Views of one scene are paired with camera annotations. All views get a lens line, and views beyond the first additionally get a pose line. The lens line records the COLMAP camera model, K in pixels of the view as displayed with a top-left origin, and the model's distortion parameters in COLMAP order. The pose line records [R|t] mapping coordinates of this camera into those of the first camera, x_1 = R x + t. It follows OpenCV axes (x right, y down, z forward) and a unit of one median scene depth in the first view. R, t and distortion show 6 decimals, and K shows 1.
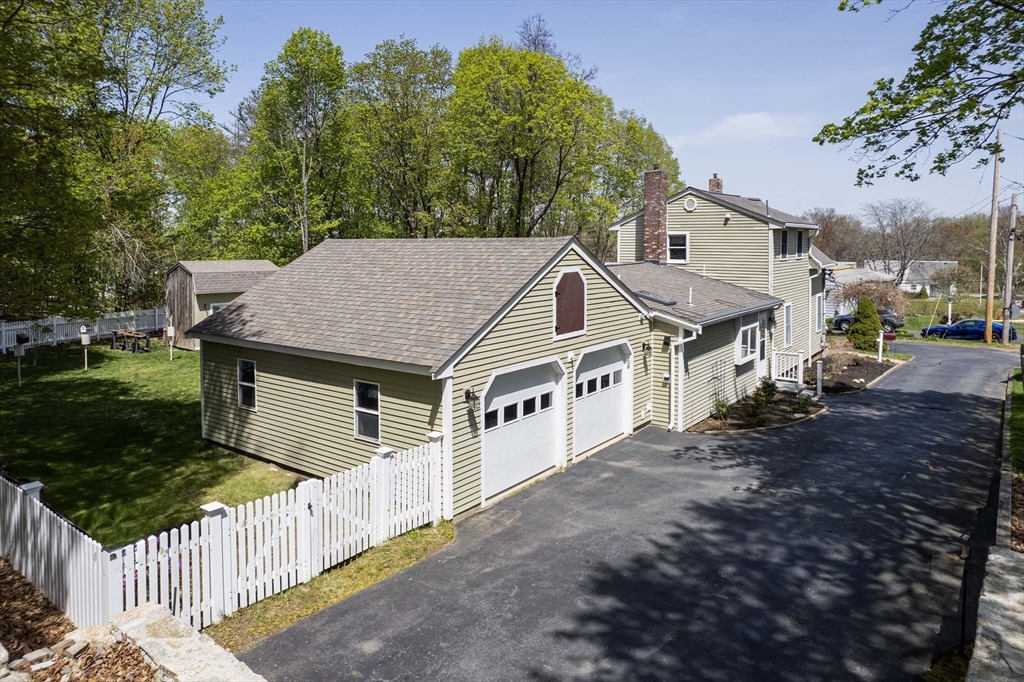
lens RADIAL K [[647.5, 0, 517.9], [0, 647.5, 341.9], [0, 0, 1]] dist [-0.055536, 0.040906]
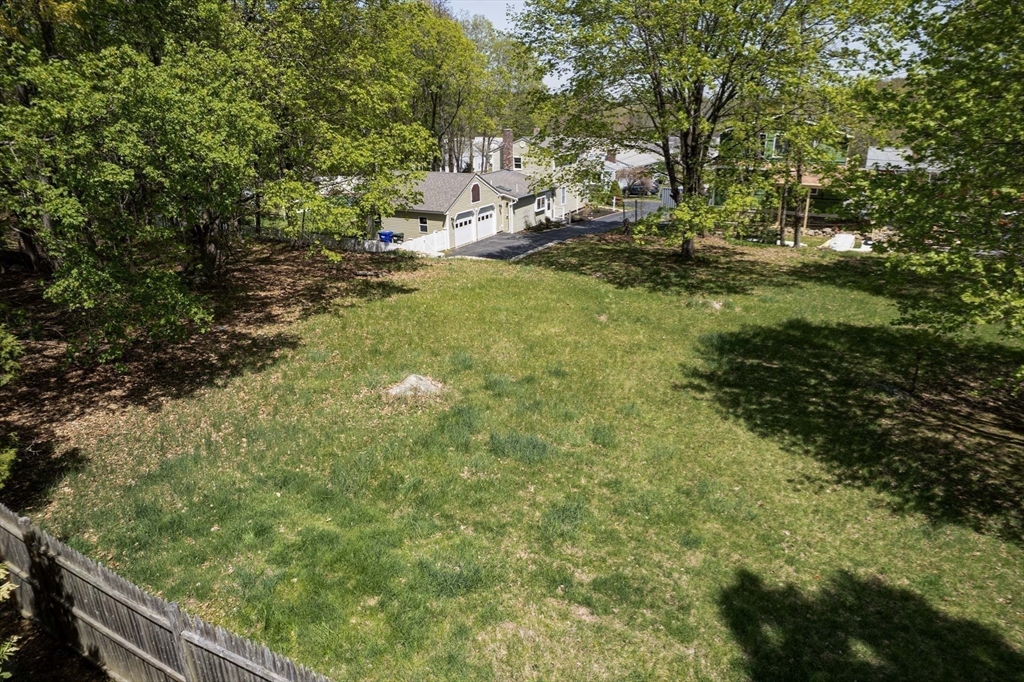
lens RADIAL K [[647.5, 0, 510.4], [0, 647.5, 333.9], [0, 0, 1]] dist [-0.055536, 0.040906]
pose [[0.987320, -0.058763, 0.147468, -0.245621], [0.029887, 0.981159, 0.190876, 0.020739], [-0.155907, -0.184049, 0.970474, -2.129447]]
